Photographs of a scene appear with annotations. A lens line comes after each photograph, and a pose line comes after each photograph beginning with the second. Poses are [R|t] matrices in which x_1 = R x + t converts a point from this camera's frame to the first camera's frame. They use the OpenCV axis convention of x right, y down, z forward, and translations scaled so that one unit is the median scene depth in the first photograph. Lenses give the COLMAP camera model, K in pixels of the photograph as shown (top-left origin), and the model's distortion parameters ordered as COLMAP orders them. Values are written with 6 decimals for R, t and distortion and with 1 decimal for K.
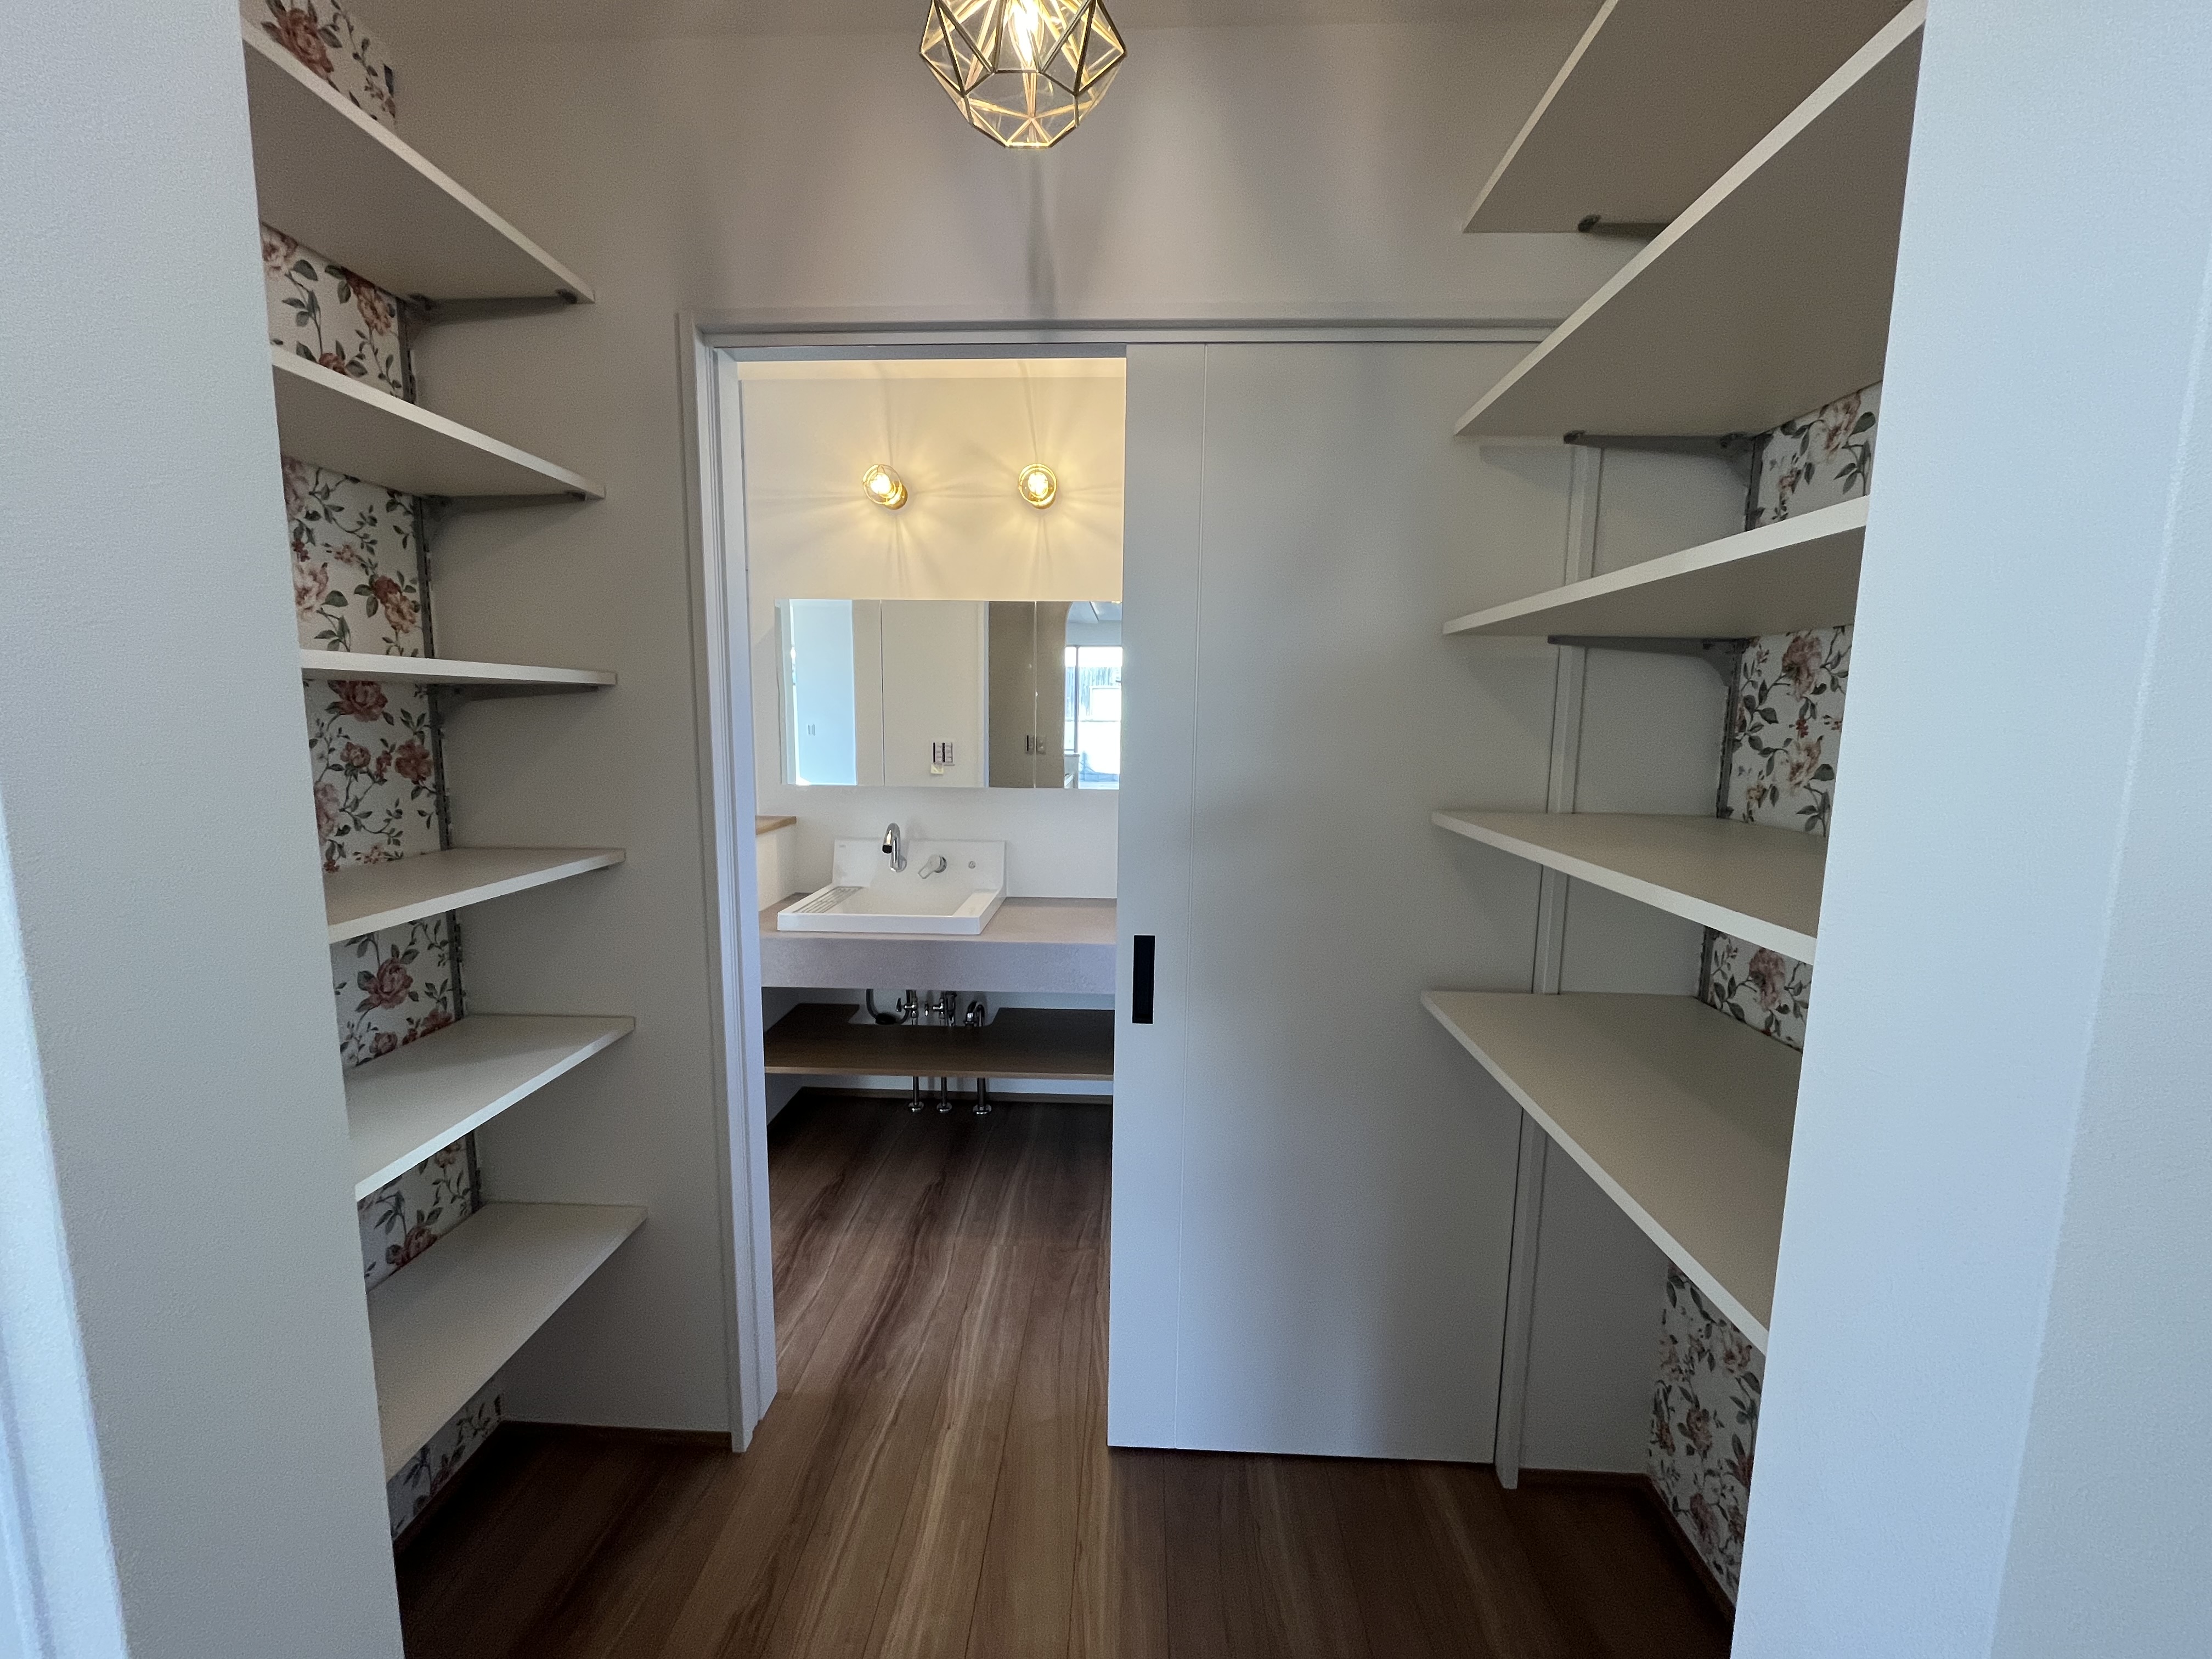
lens RADIAL K [[887.3, 0, 1104.0], [0, 887.3, 826.9], [0, 0, 1]] dist [0.001182, -0.000011]
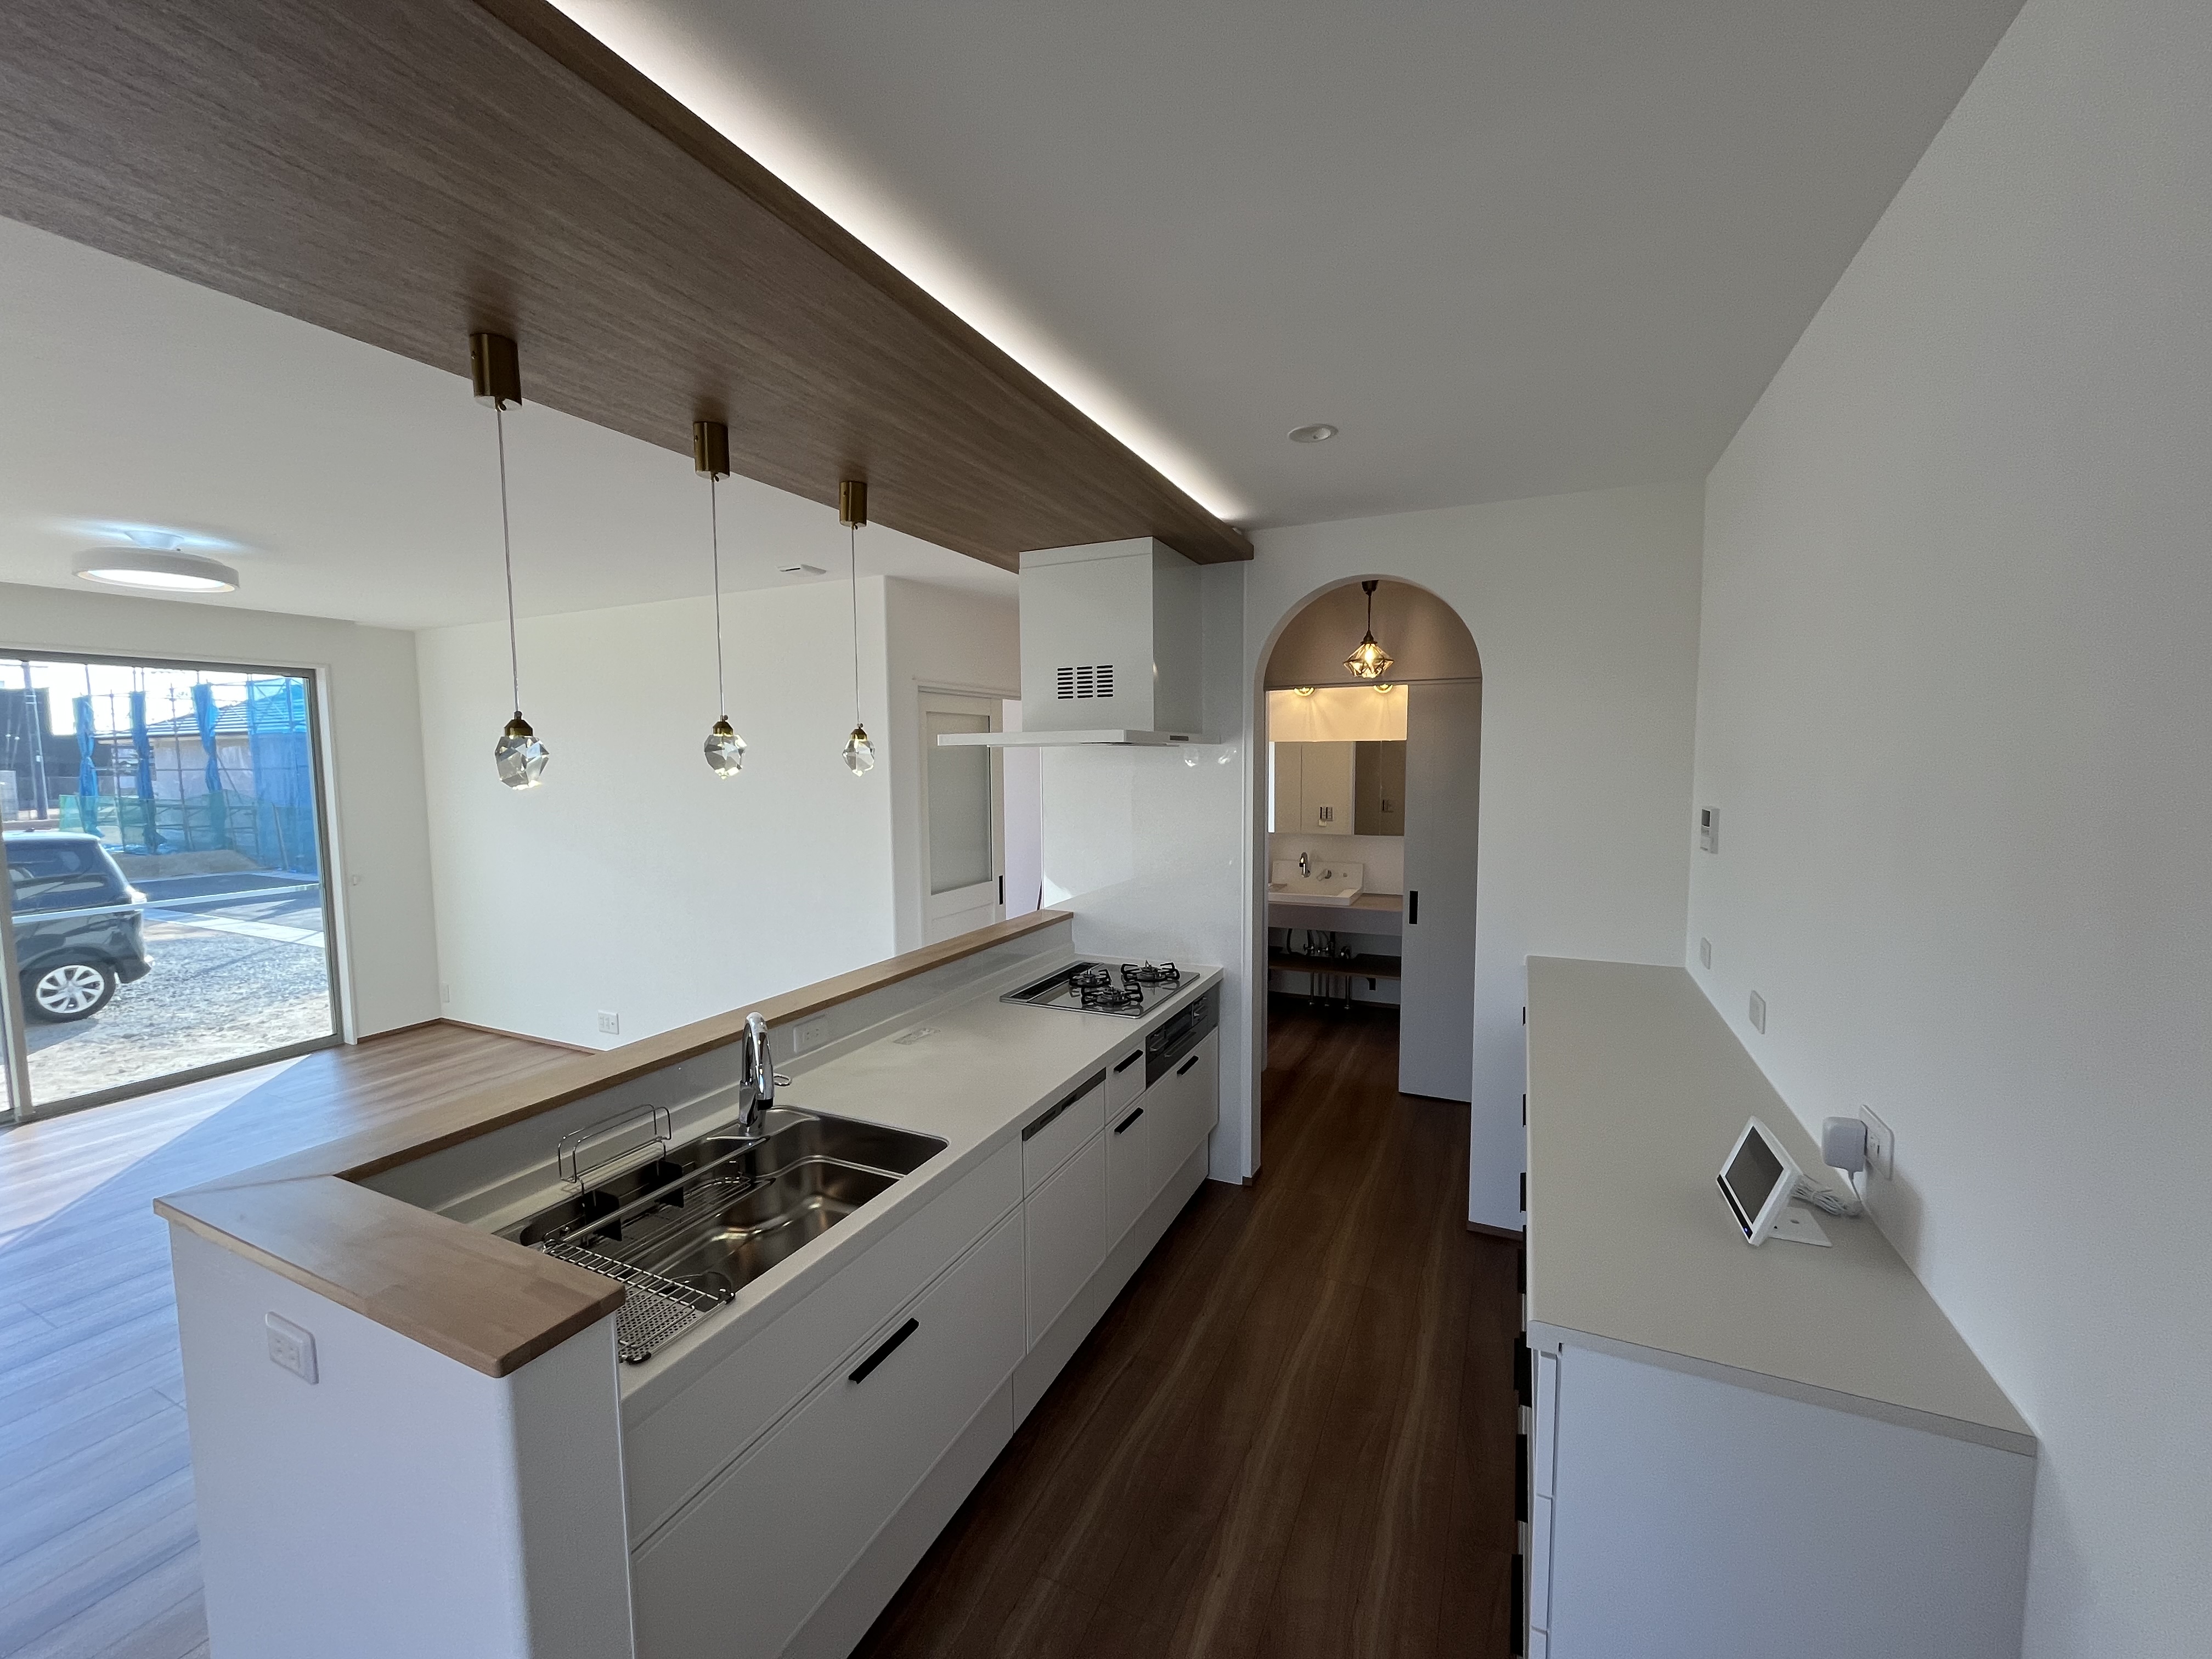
lens RADIAL K [[887.3, 0, 1100.7], [0, 887.3, 825.1], [0, 0, 1]] dist [0.001182, -0.000011]
pose [[0.919348, 0.010692, -0.393300, 0.123359], [-0.030659, 0.998538, -0.044519, 0.038004], [0.392249, 0.052986, 0.918332, -1.009052]]
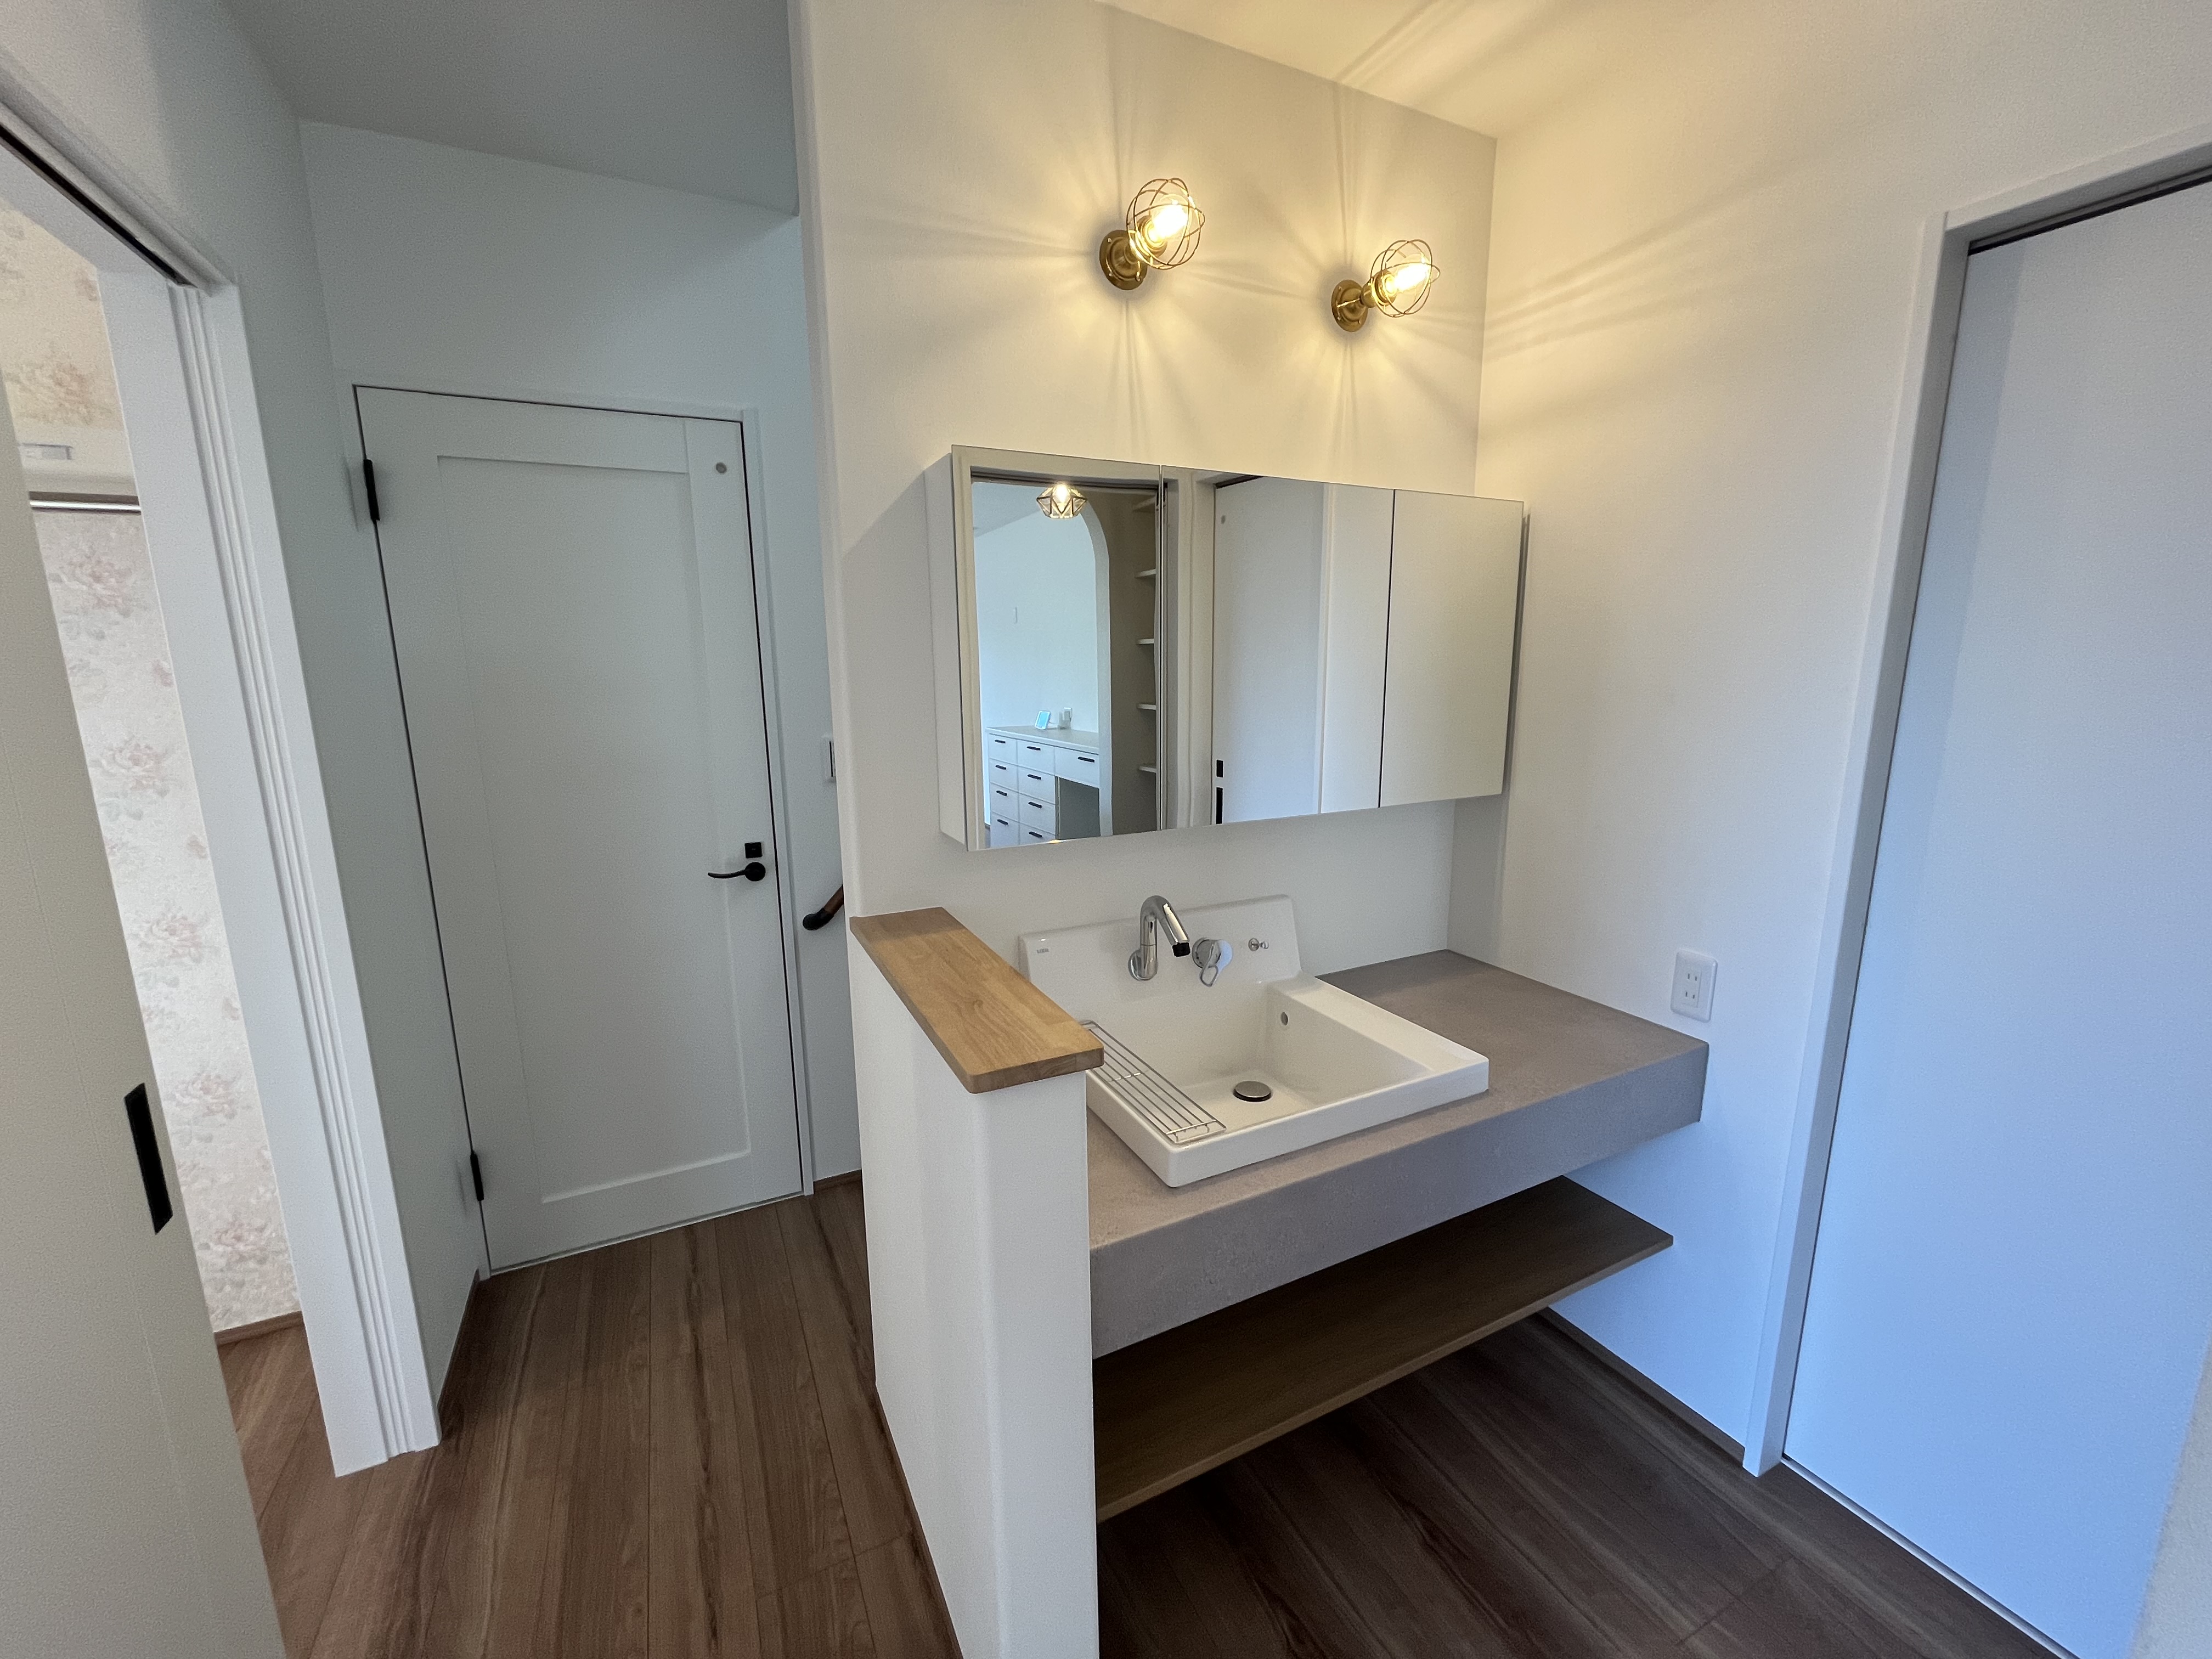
lens RADIAL K [[887.3, 0, 1101.1], [0, 887.3, 828.5], [0, 0, 1]] dist [0.001182, -0.000011]
pose [[0.877712, -0.109102, 0.466602, -0.523666], [0.083605, 0.993667, 0.075074, -0.089508], [-0.471838, -0.026883, 0.881275, 0.552777]]
